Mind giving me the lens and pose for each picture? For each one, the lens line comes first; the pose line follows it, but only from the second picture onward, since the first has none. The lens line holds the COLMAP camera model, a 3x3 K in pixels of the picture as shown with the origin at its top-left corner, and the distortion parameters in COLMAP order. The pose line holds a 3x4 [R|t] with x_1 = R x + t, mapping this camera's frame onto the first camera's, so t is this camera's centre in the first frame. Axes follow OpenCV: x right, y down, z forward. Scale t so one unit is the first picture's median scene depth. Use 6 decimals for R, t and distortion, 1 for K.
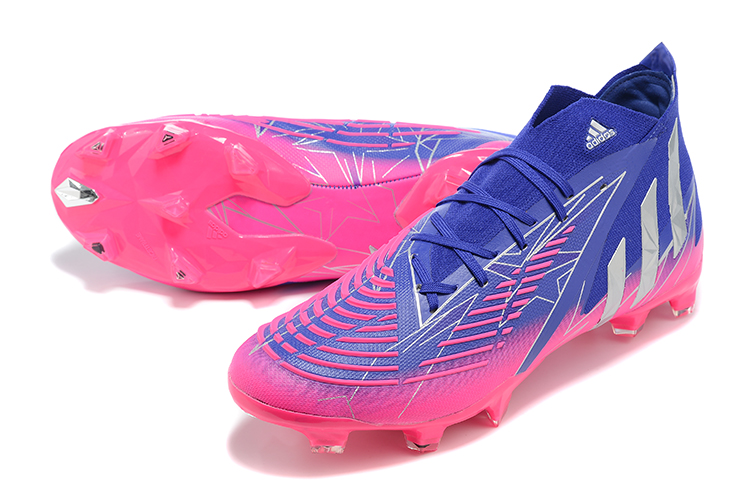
lens RADIAL K [[2092.0, 0, 375.0], [0, 2092.0, 250.5], [0, 0, 1]] dist [-0.051223, -0.724389]
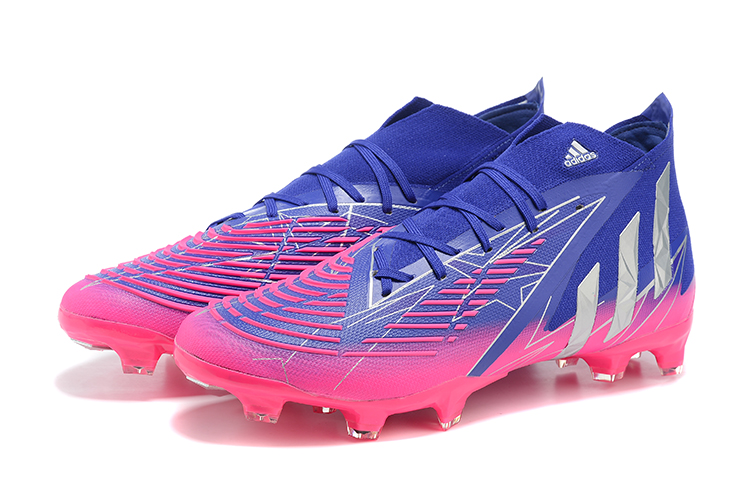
lens RADIAL K [[2092.0, 0, 375.0], [0, 2092.0, 250.5], [0, 0, 1]] dist [-0.051223, -0.724389]
pose [[0.987018, 0.081542, -0.138367, 0.153550], [-0.110456, 0.970072, -0.216239, 0.216526], [0.116593, 0.228716, 0.966486, 0.034484]]
